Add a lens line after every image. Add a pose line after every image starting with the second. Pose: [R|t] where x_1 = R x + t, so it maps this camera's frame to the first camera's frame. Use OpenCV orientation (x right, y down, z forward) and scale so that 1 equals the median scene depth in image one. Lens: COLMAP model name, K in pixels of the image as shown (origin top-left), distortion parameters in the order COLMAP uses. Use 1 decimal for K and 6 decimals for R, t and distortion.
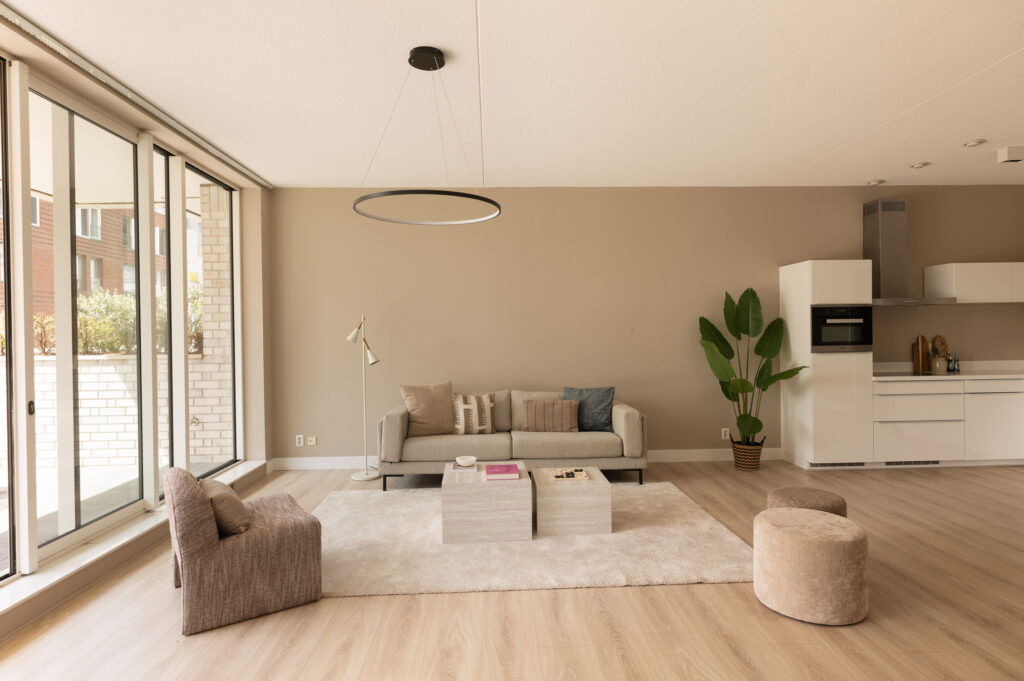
lens RADIAL K [[560.9, 0, 528.2], [0, 560.9, 335.5], [0, 0, 1]] dist [0.004044, 0.000340]
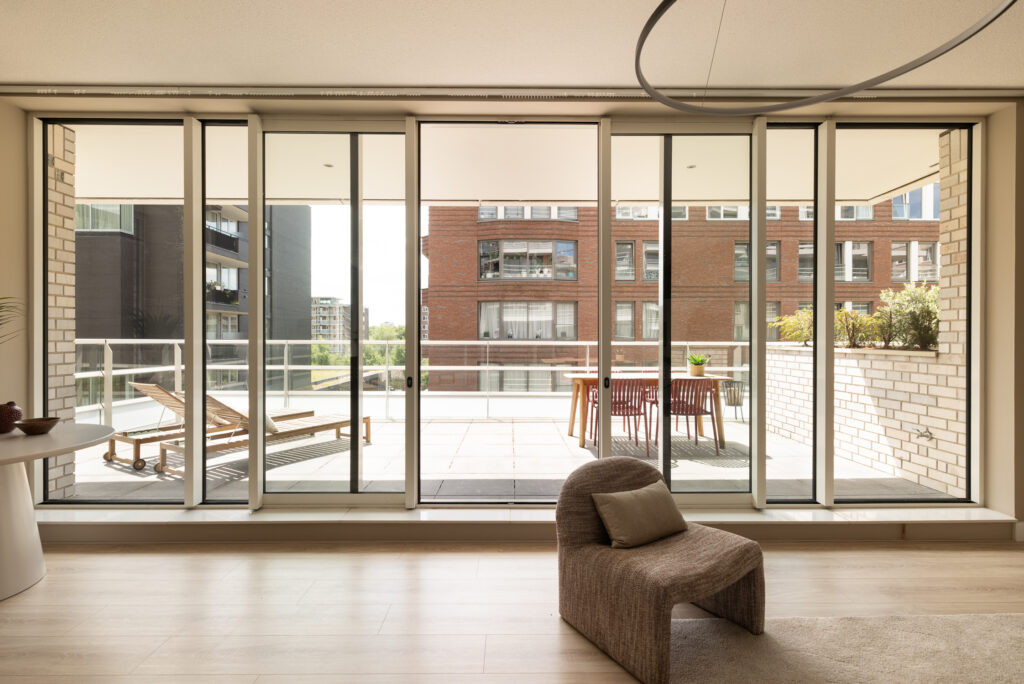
lens RADIAL K [[477.0, 0, 502.5], [0, 477.0, 341.3], [0, 0, 1]] dist [0.005331, -0.002008]
pose [[-0.049909, 0.015853, -0.998628, 0.126063], [-0.001302, 0.999872, 0.015938, 0.009072], [0.998753, 0.002096, -0.049882, 0.456315]]
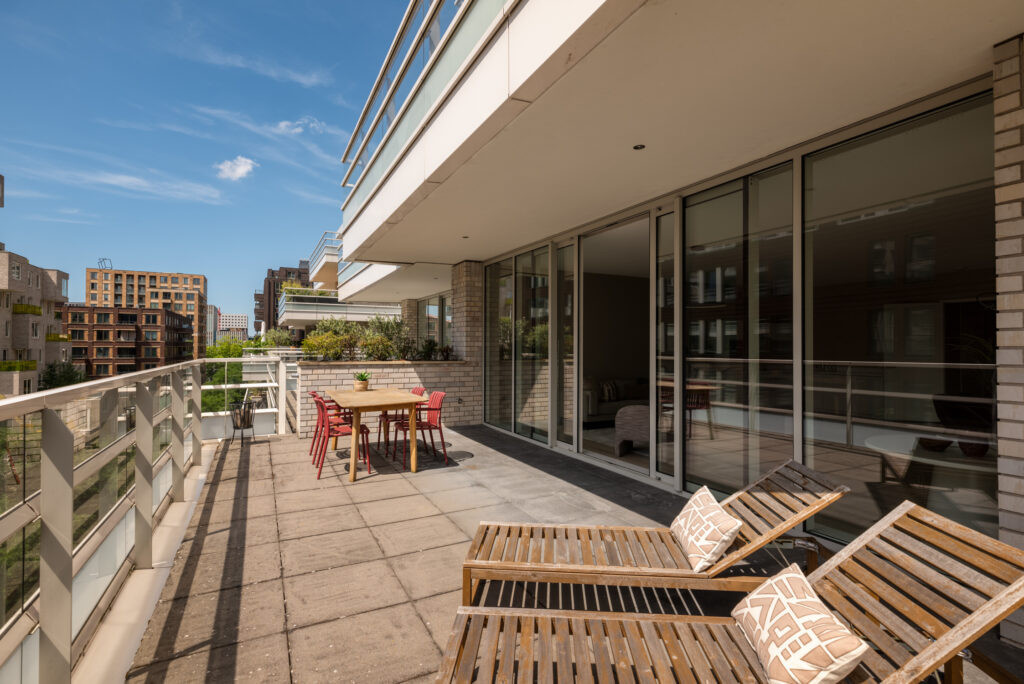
lens RADIAL K [[477.0, 0, 511.2], [0, 477.0, 343.9], [0, 0, 1]] dist [0.005331, -0.002008]
pose [[0.908588, 0.019364, 0.417244, -1.121927], [-0.012219, 0.999730, -0.019789, 0.009767], [-0.417514, 0.012882, 0.908579, -0.383819]]
